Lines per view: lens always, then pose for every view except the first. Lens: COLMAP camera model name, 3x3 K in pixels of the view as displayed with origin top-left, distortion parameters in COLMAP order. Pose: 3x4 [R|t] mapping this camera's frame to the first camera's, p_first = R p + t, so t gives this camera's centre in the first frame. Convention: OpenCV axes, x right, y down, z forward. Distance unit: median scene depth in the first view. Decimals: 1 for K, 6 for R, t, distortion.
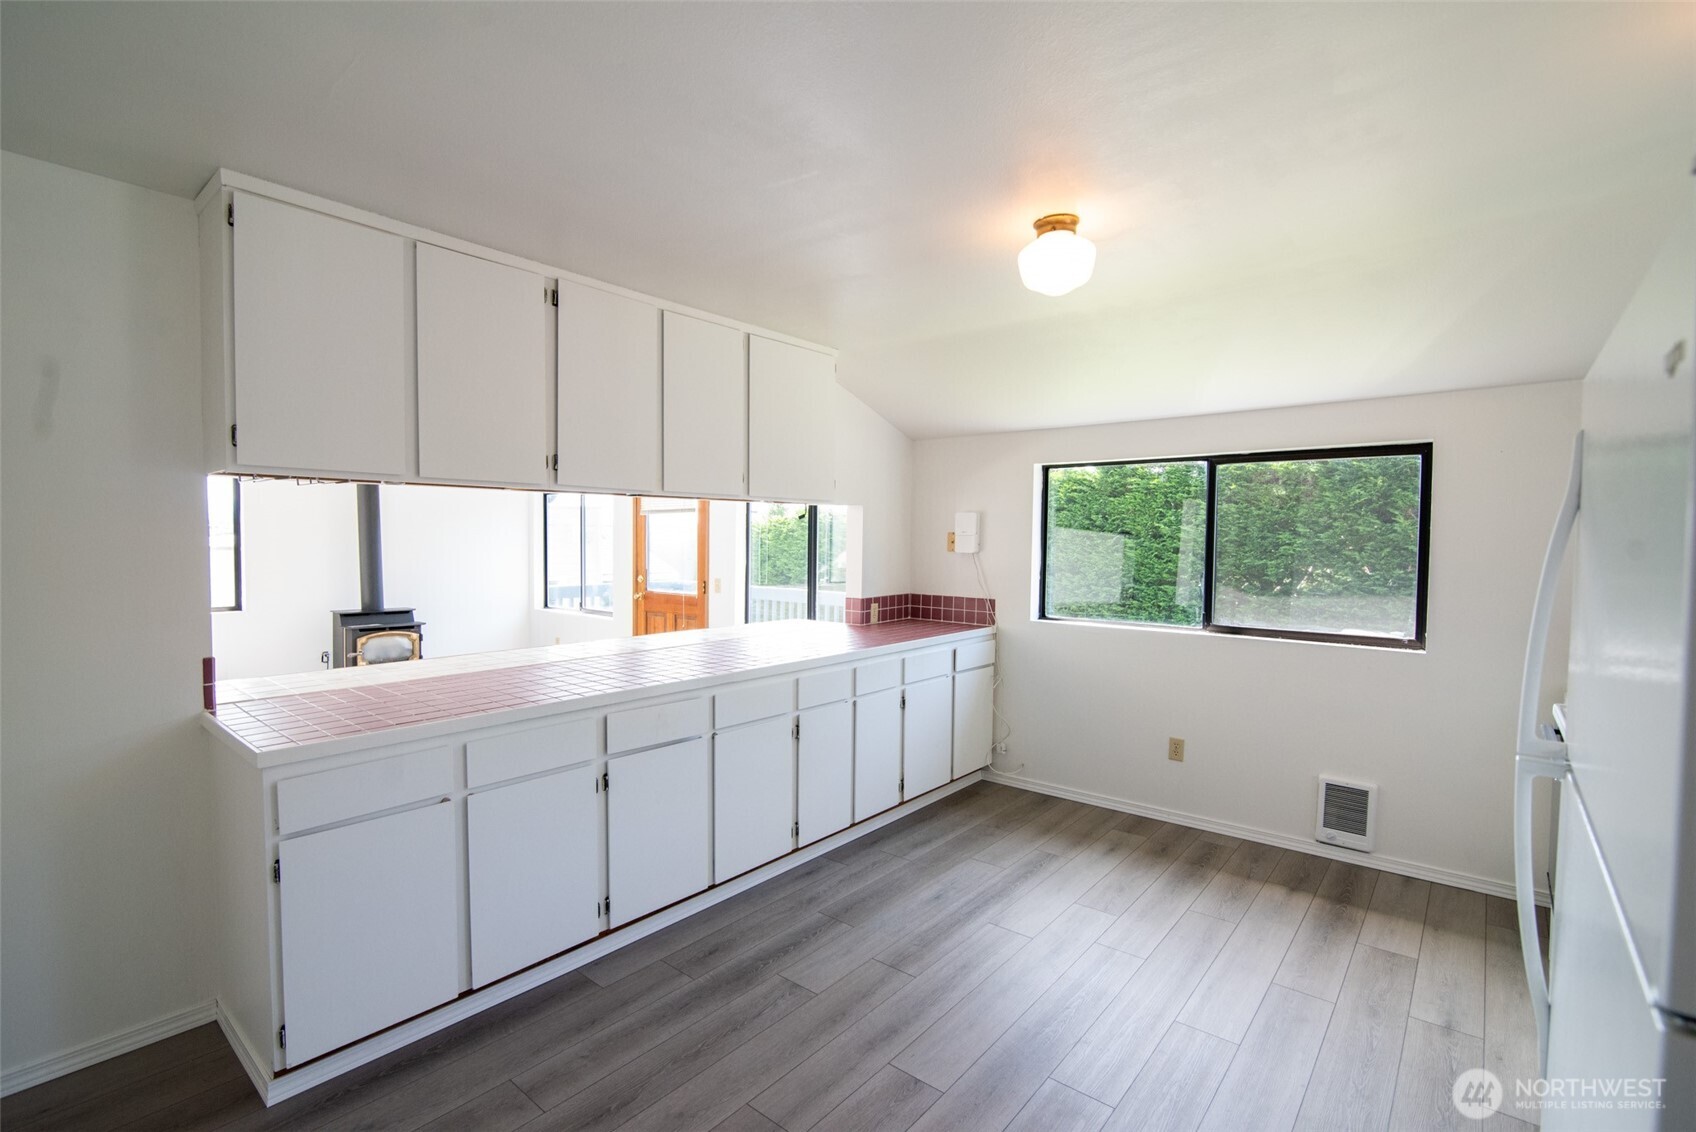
lens RADIAL K [[780.0, 0, 841.8], [0, 780.0, 564.3], [0, 0, 1]] dist [-0.017060, 0.000098]
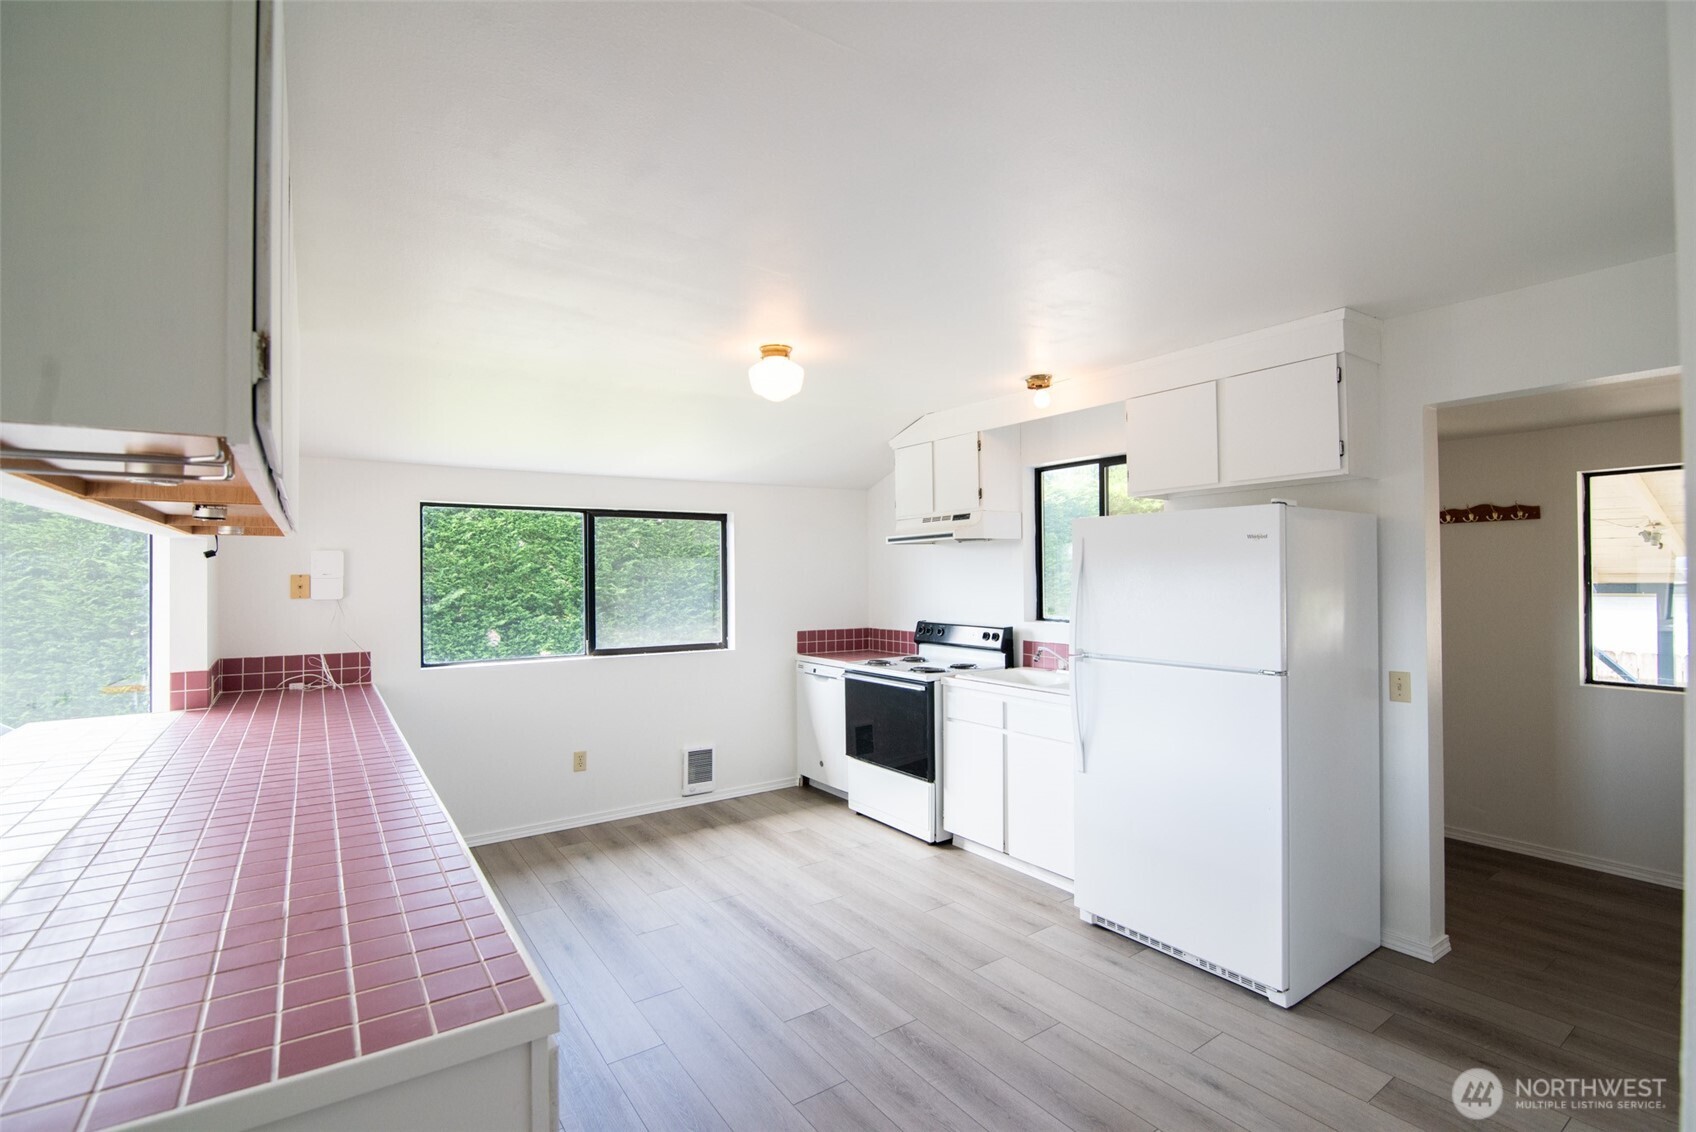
lens RADIAL K [[780.0, 0, 841.8], [0, 780.0, 564.3], [0, 0, 1]] dist [-0.017060, 0.000098]
pose [[0.264761, 0.002398, 0.964311, -0.574644], [0.043084, 0.998969, -0.014313, -0.019918], [-0.963351, 0.045336, 0.264385, 0.306621]]
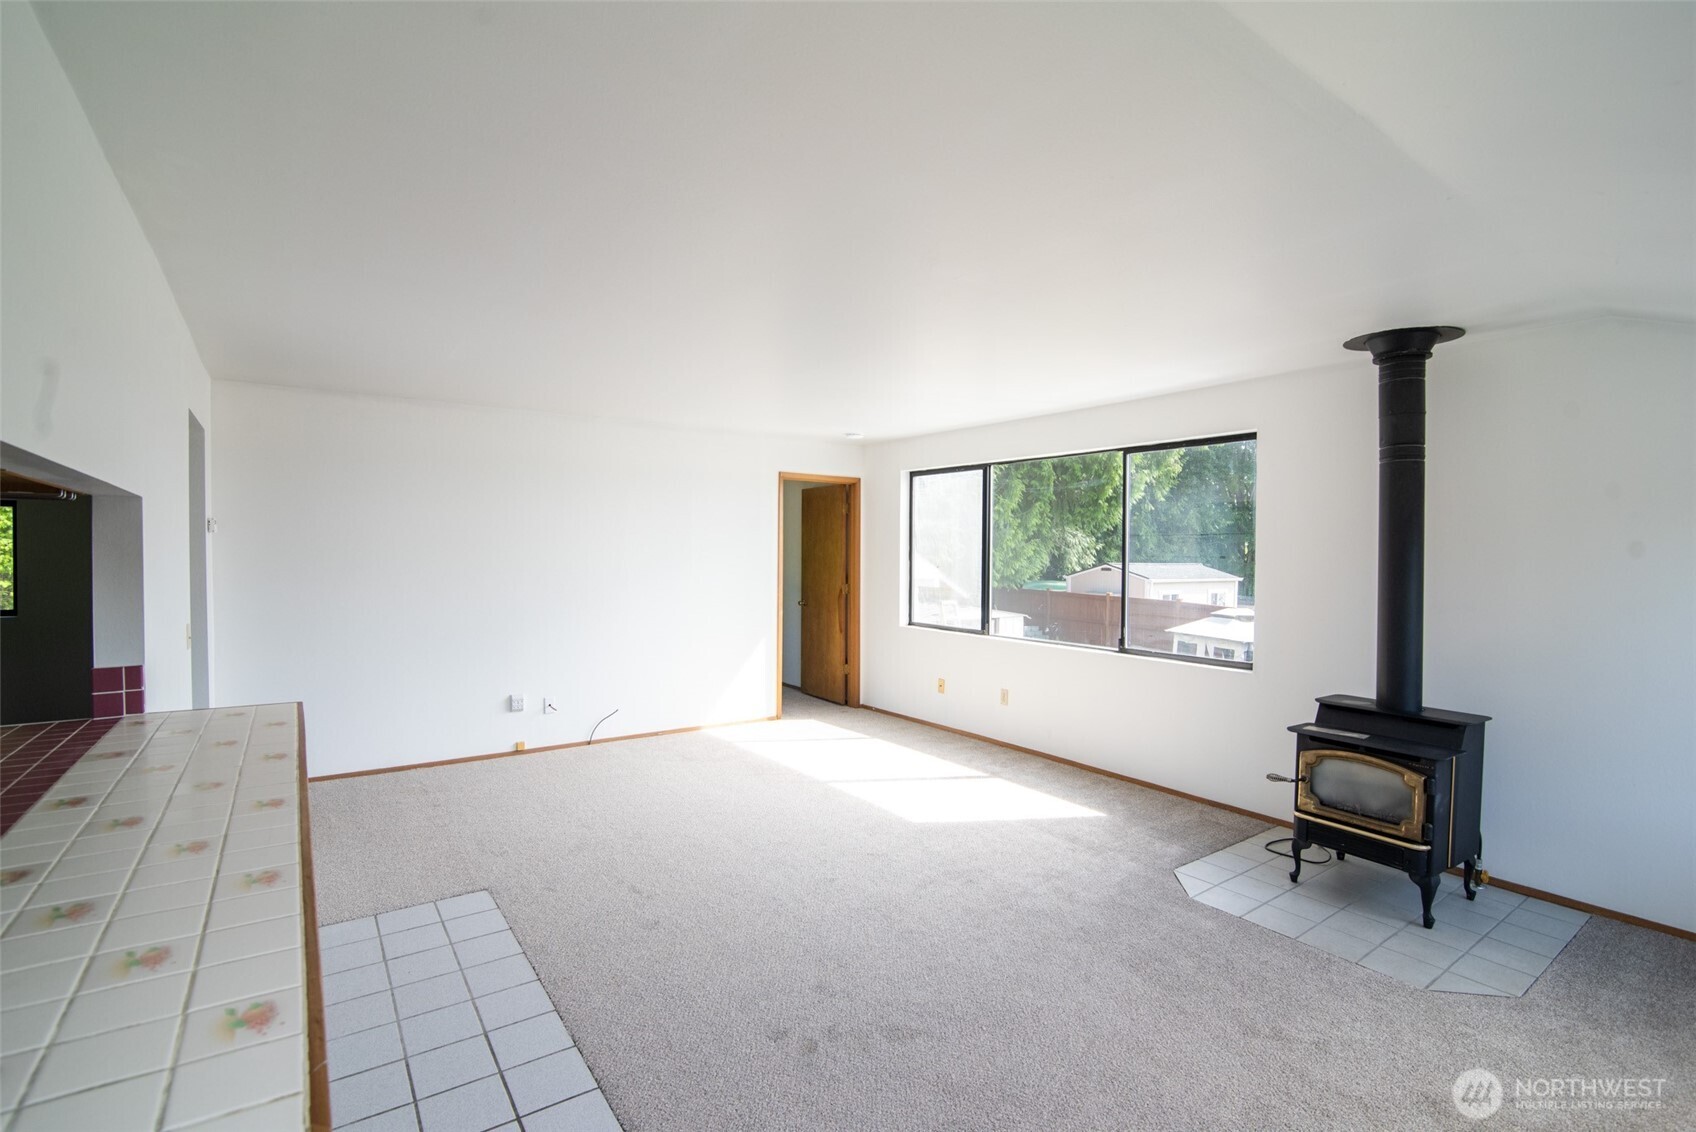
lens RADIAL K [[780.0, 0, 841.8], [0, 780.0, 564.3], [0, 0, 1]] dist [-0.017060, 0.000098]
pose [[-0.247605, 0.001817, -0.968859, -0.032901], [-0.043726, 0.998958, 0.013048, -0.044381], [0.967874, 0.045595, -0.247267, 1.290740]]
